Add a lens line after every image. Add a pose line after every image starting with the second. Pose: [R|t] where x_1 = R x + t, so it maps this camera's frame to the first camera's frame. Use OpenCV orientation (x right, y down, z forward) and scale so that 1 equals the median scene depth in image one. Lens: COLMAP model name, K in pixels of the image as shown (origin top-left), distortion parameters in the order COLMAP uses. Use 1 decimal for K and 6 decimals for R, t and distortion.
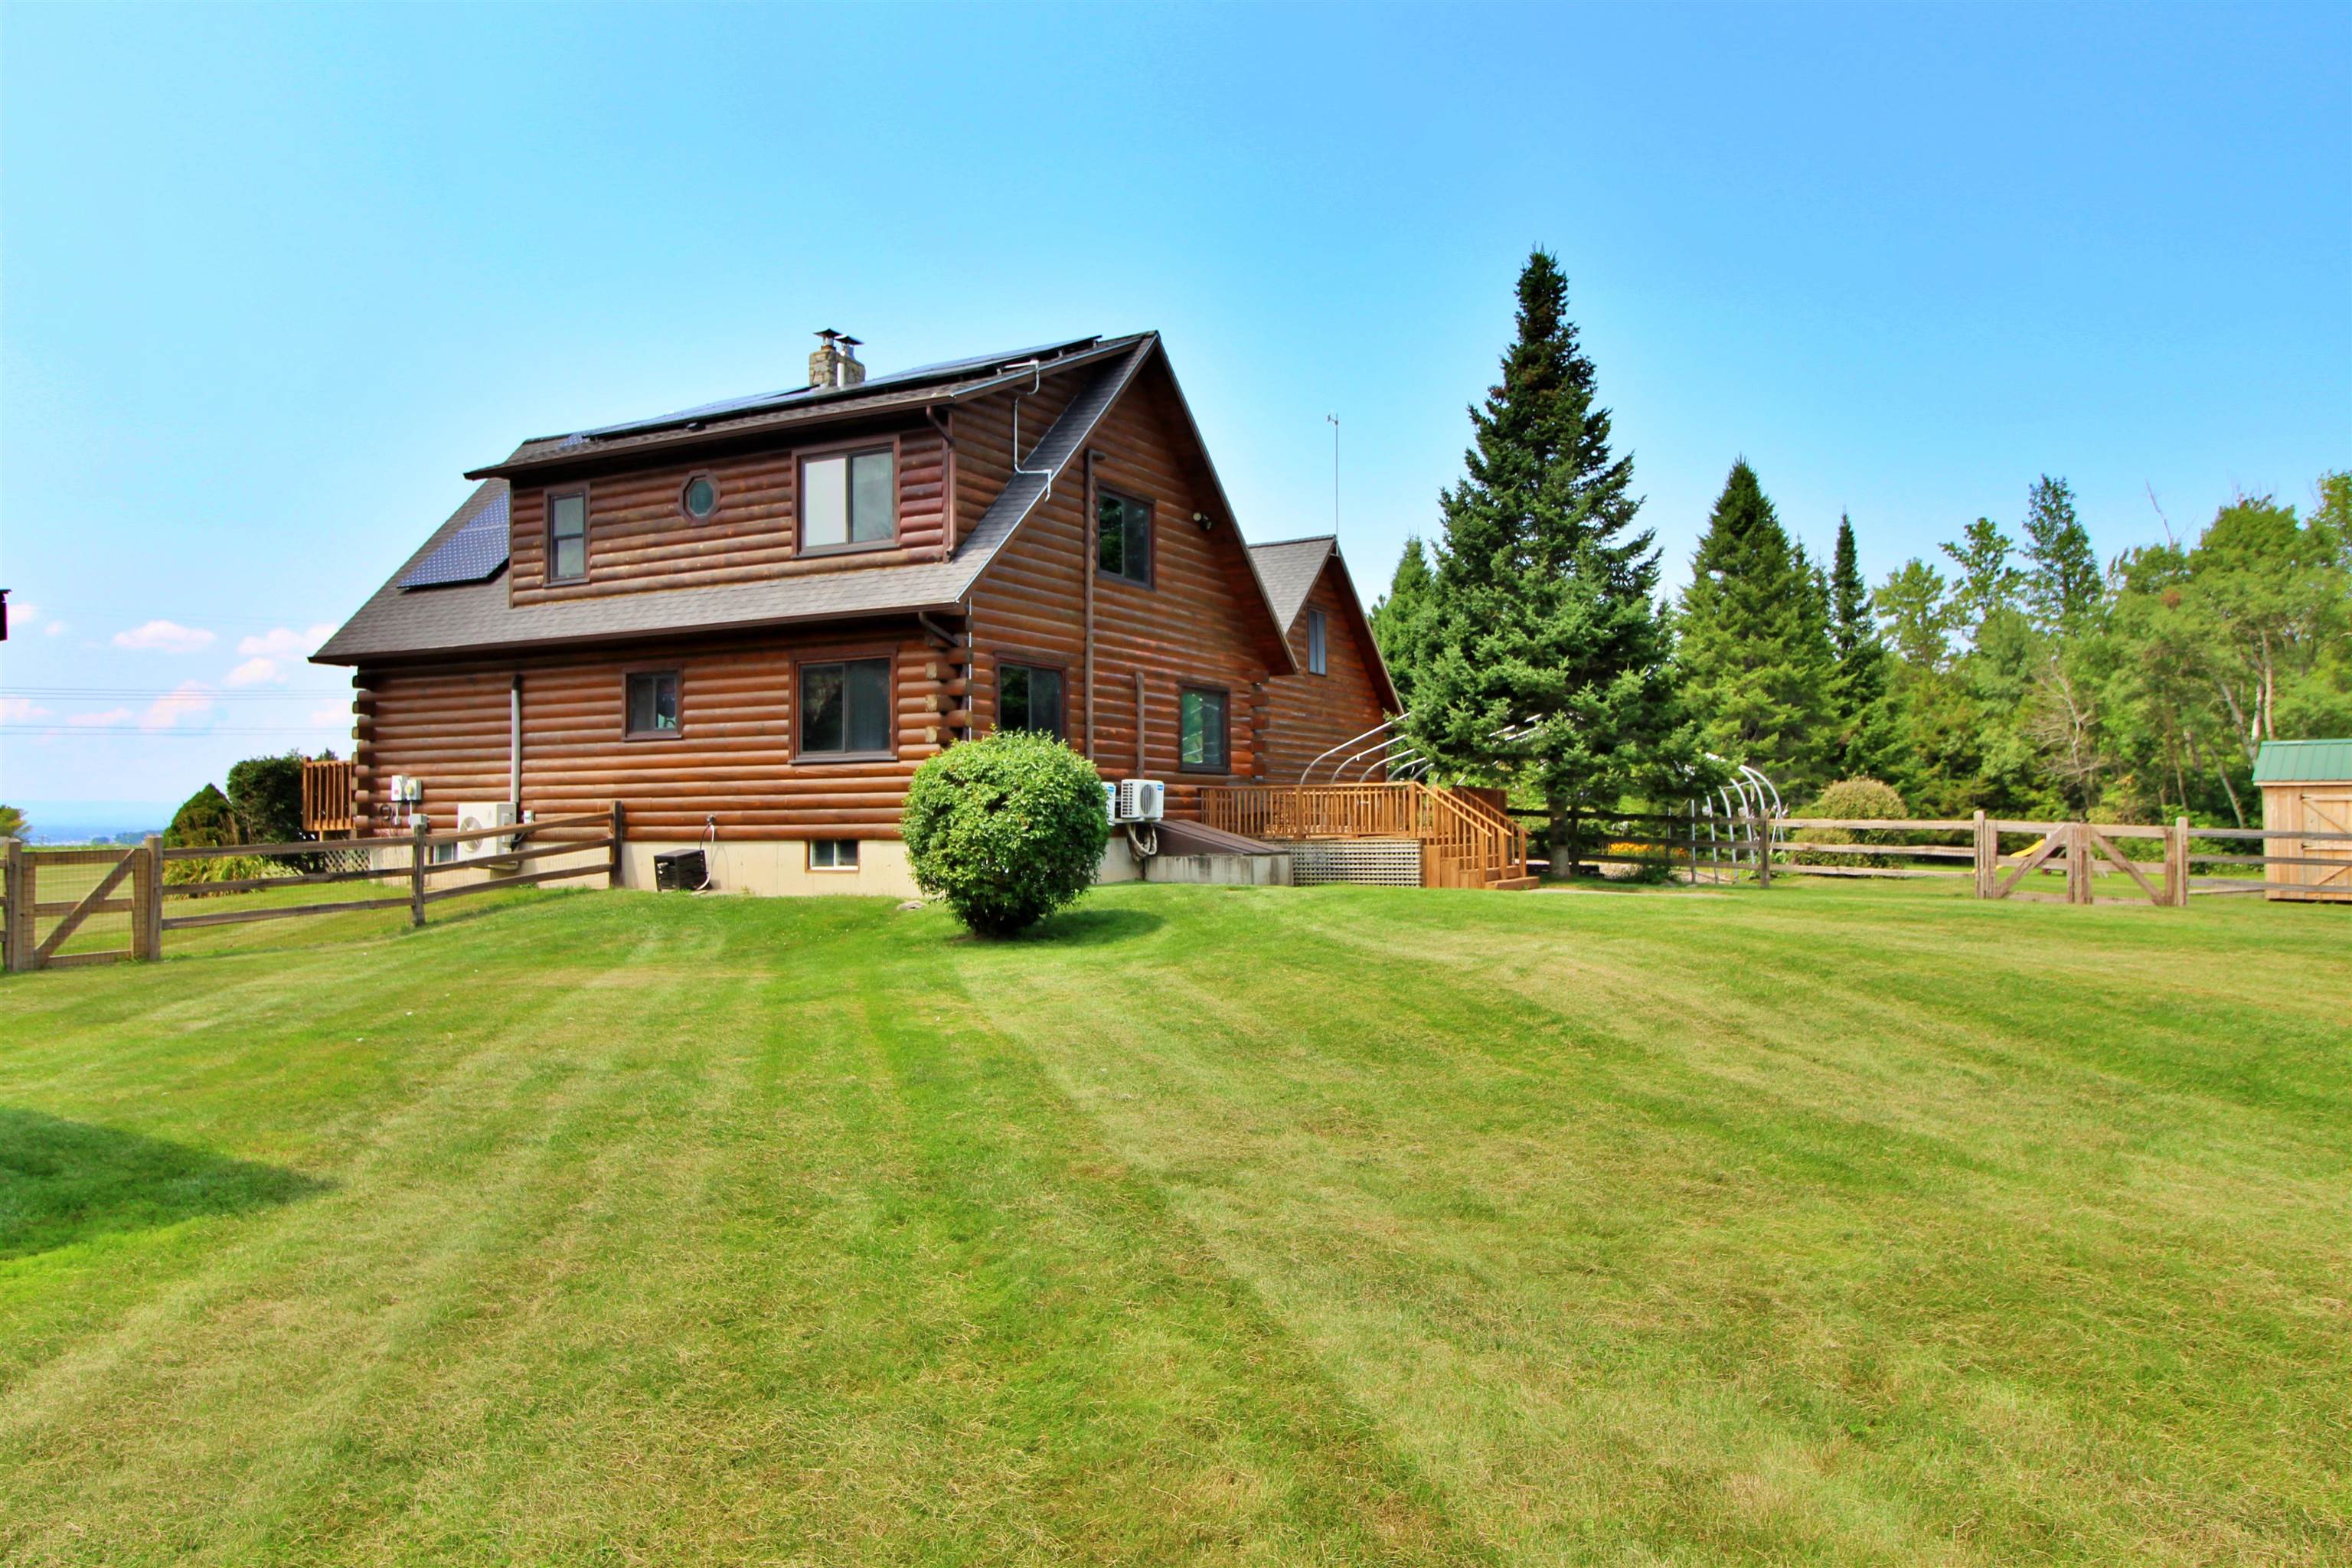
lens RADIAL K [[1735.0, 0, 1227.4], [0, 1735.0, 775.5], [0, 0, 1]] dist [0.004810, -0.004178]
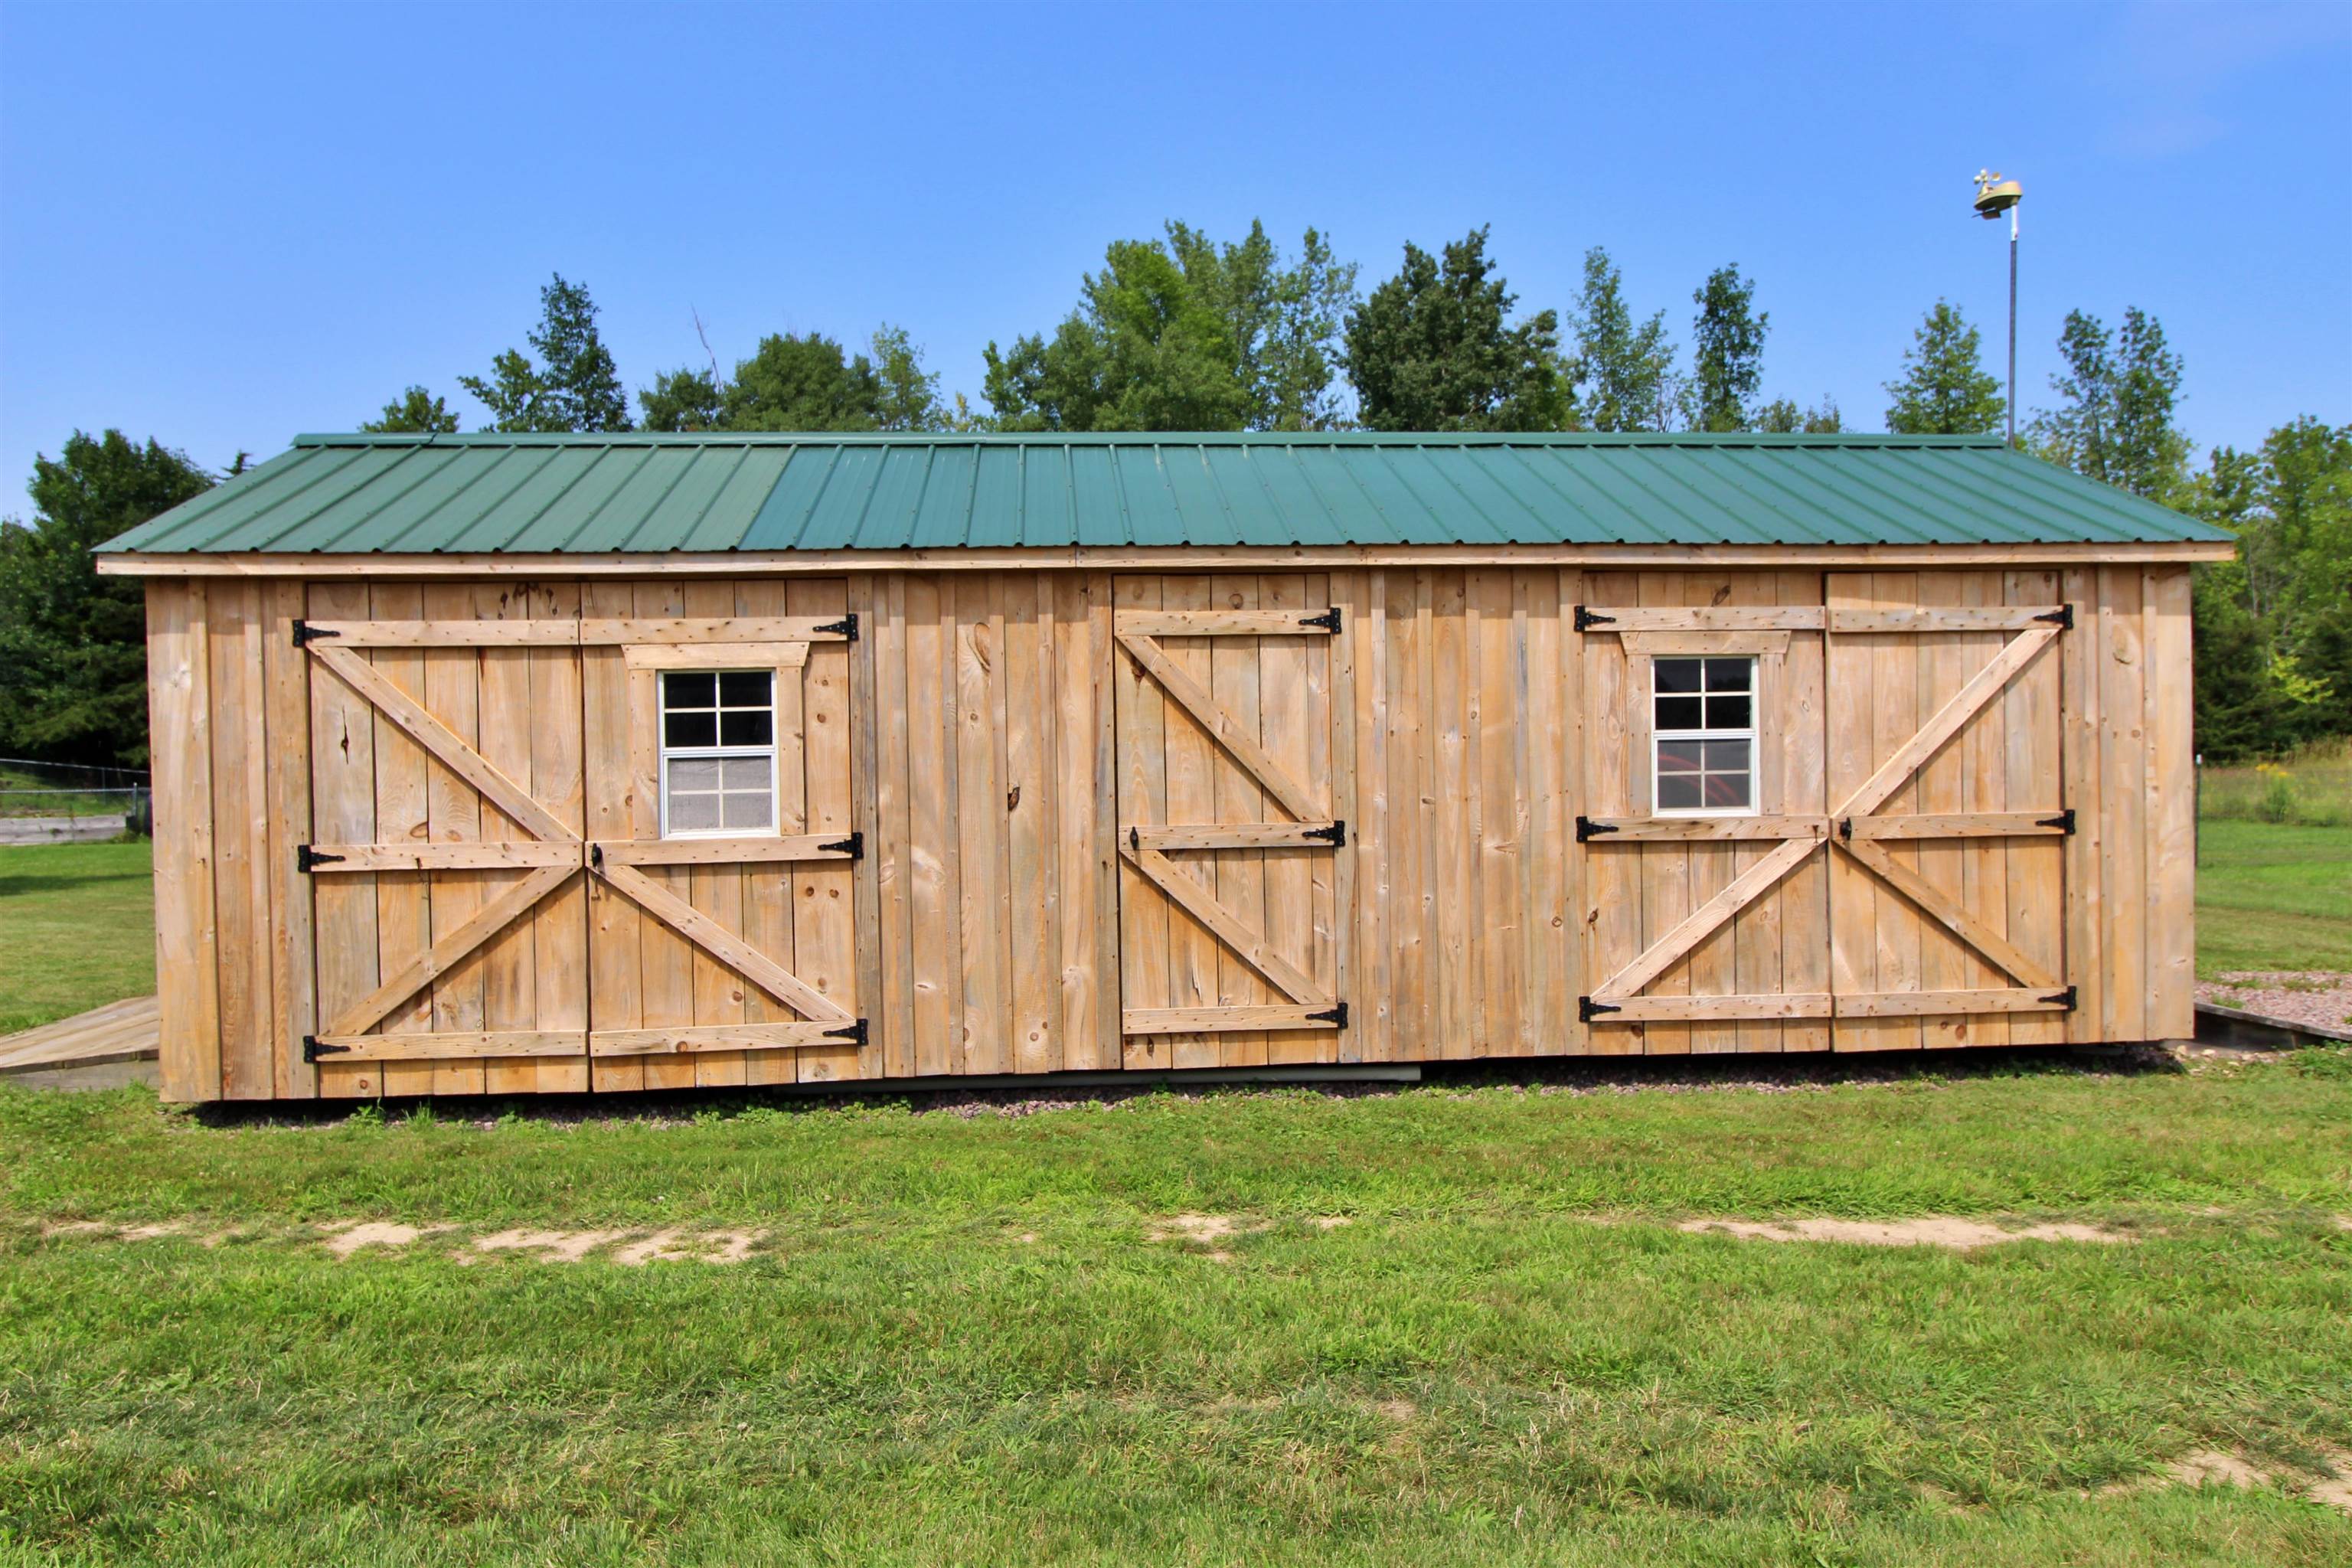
lens RADIAL K [[1735.0, 0, 1227.4], [0, 1735.0, 775.5], [0, 0, 1]] dist [0.004810, -0.004178]
pose [[0.741824, -0.028426, 0.669992, 0.191207], [-0.005600, 0.998804, 0.048576, 0.006462], [-0.670571, -0.039787, 0.740777, 0.259897]]
